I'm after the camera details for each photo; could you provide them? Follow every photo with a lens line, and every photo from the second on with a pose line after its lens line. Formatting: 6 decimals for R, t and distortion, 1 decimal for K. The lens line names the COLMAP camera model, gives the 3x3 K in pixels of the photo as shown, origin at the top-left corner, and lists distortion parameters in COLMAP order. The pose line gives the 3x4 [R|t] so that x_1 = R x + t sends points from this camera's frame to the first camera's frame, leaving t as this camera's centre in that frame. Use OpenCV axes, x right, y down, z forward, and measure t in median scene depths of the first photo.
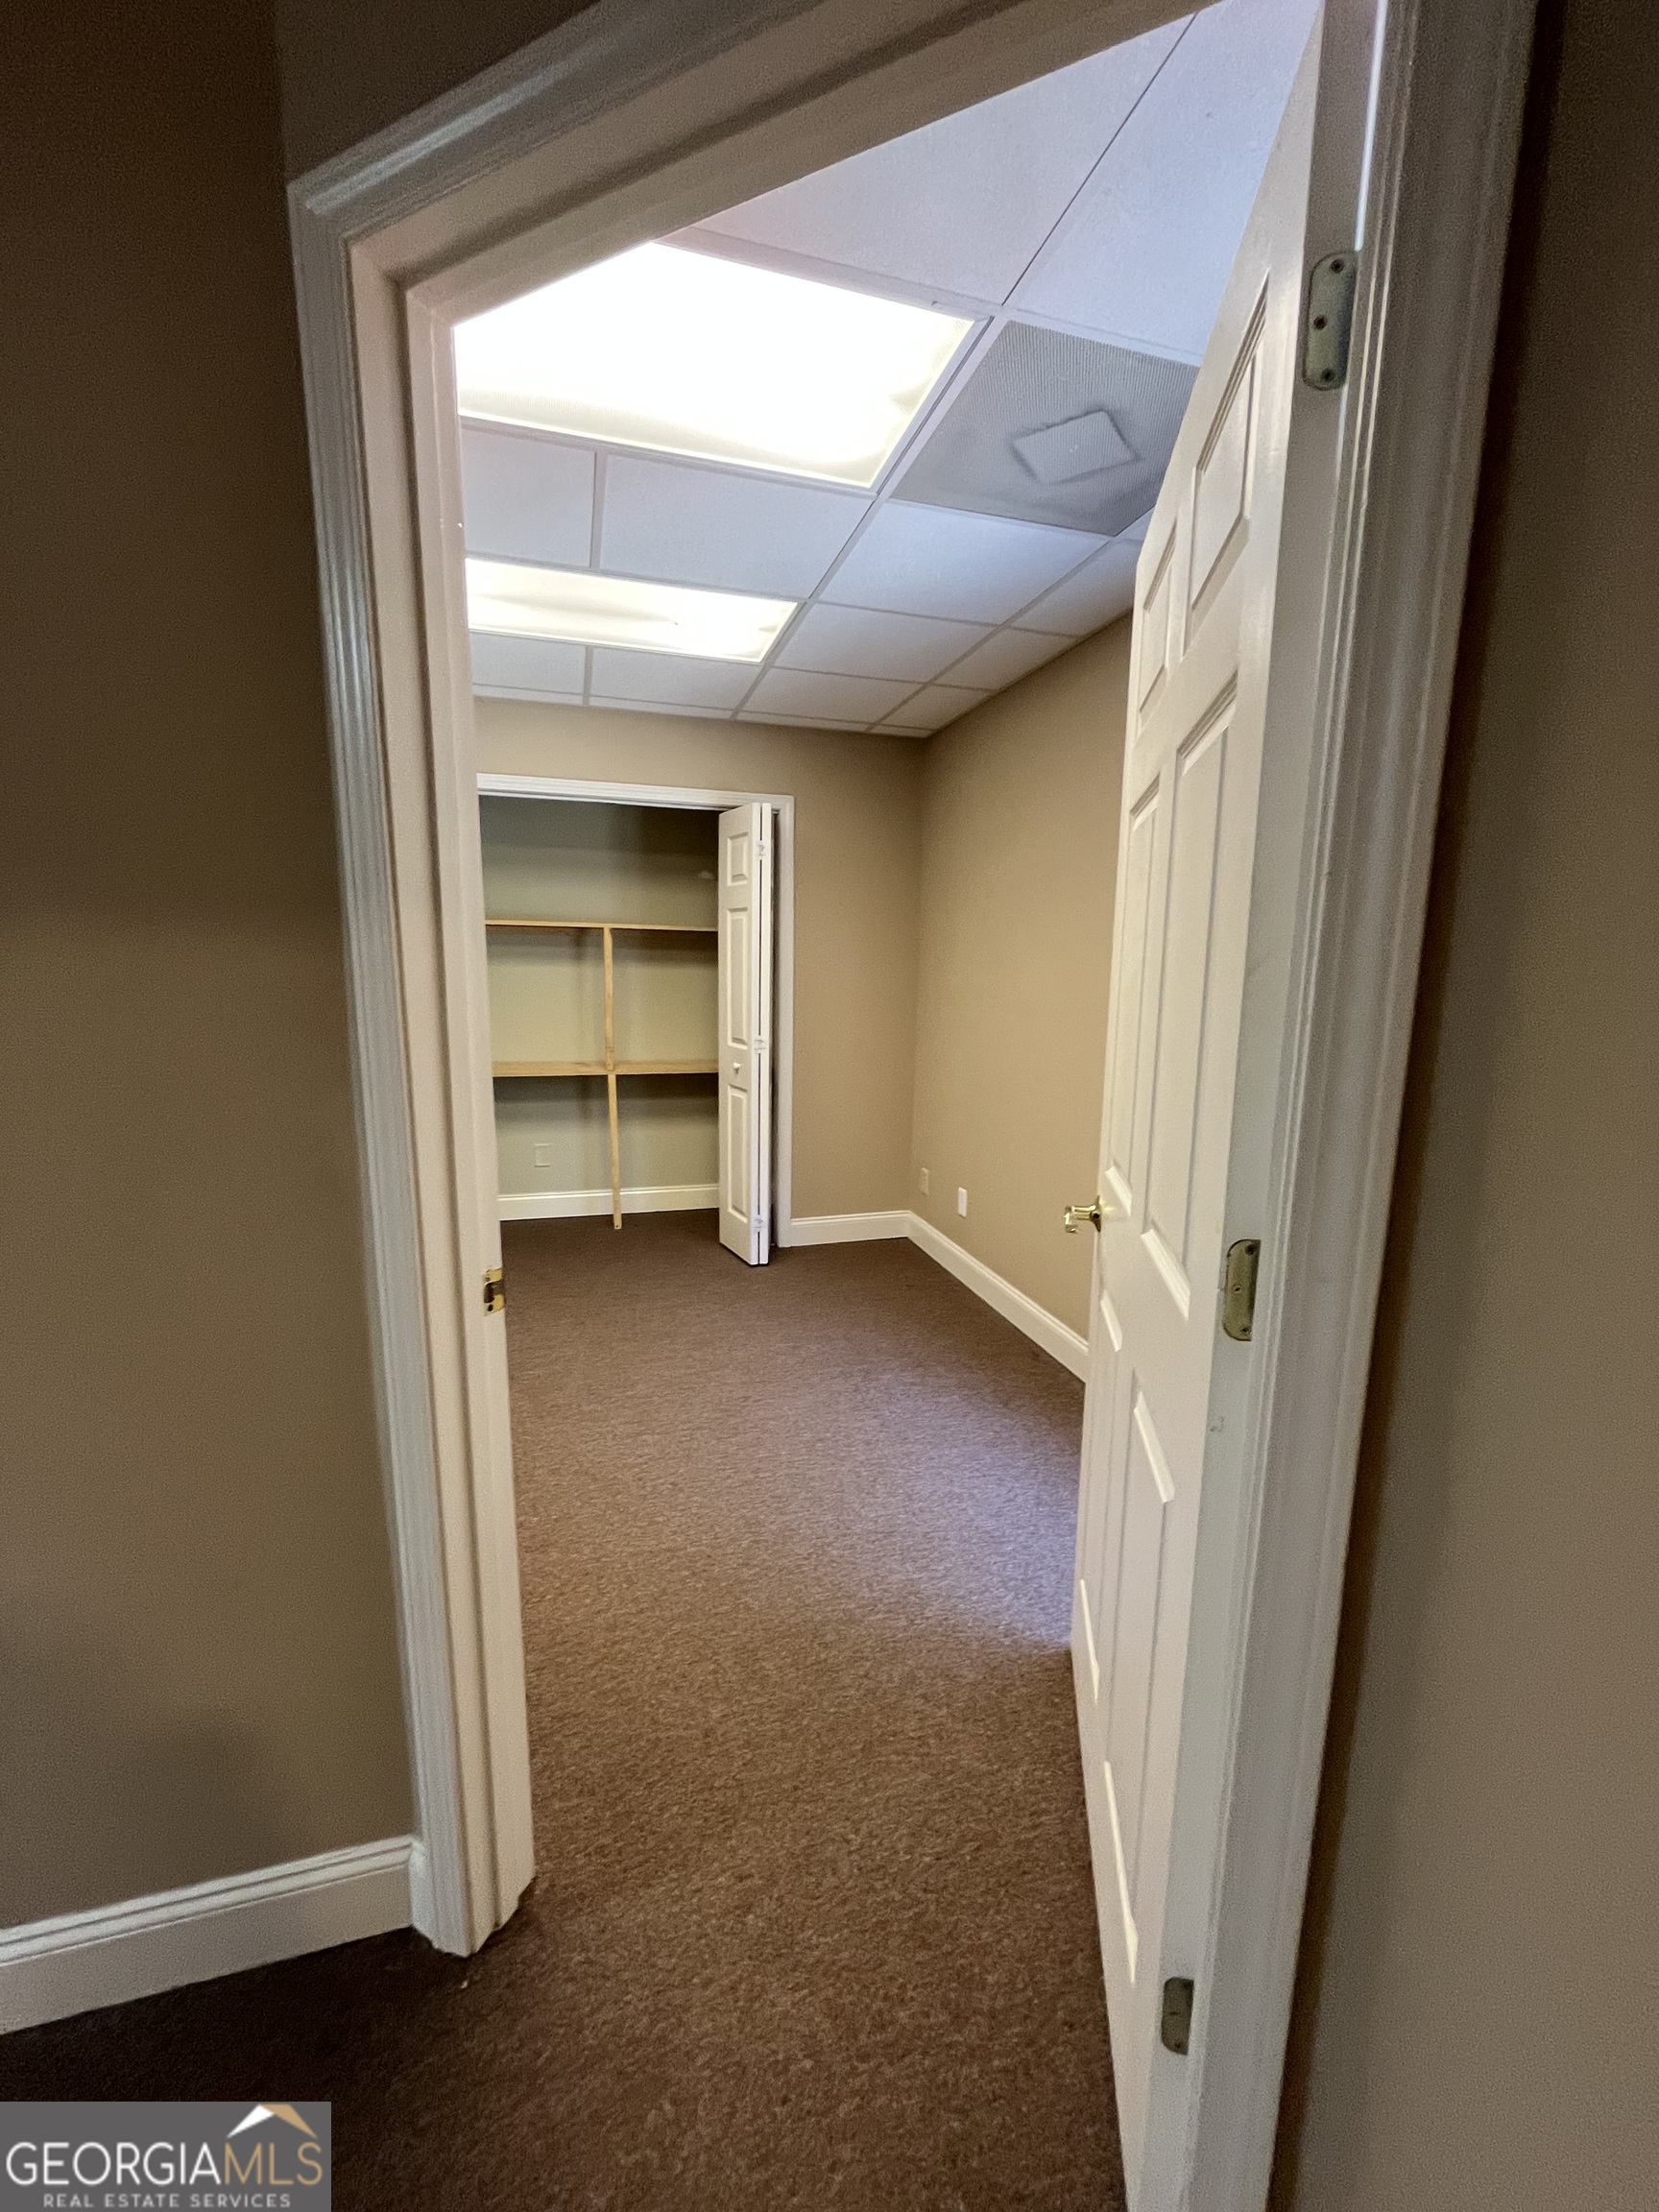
lens RADIAL K [[888.1, 0, 840.5], [0, 888.1, 1111.1], [0, 0, 1]] dist [-0.001221, -0.000504]
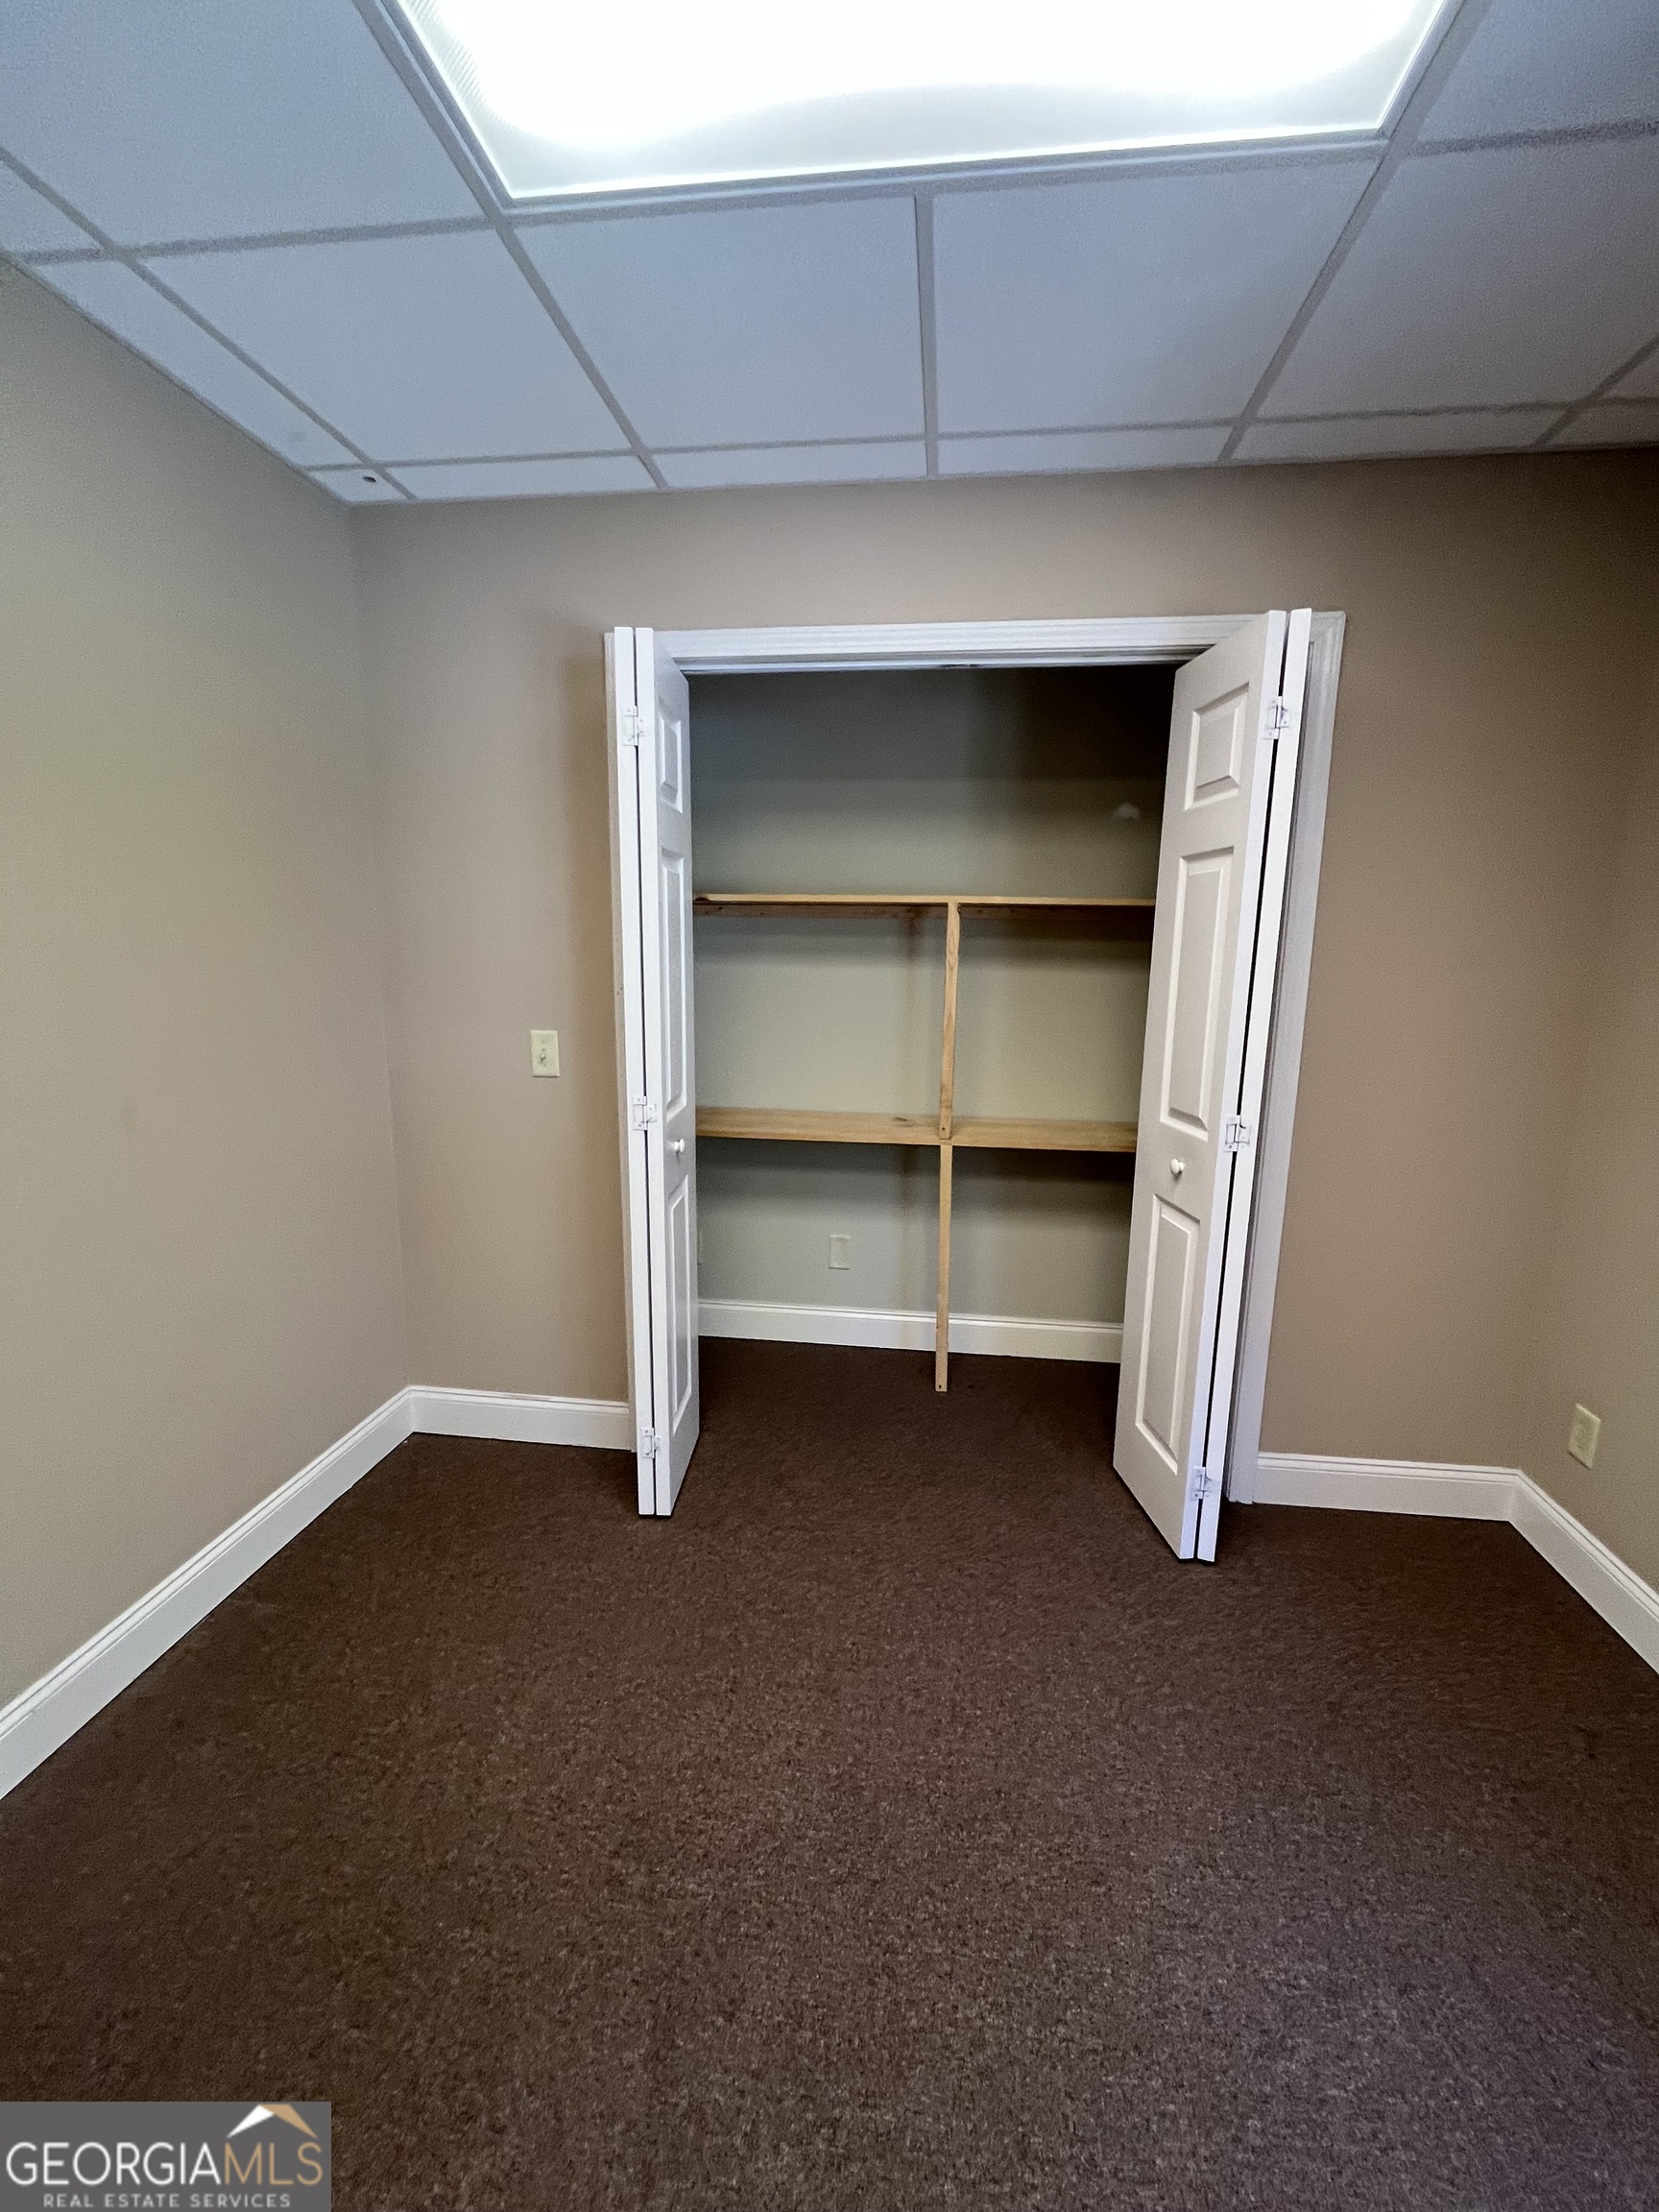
lens RADIAL K [[888.1, 0, 840.5], [0, 888.1, 1111.1], [0, 0, 1]] dist [-0.001221, -0.000504]
pose [[0.917828, 0.065278, -0.391574, -0.088282], [-0.062451, 0.997848, 0.019965, -0.073063], [0.392034, 0.006130, 0.919930, 0.415748]]
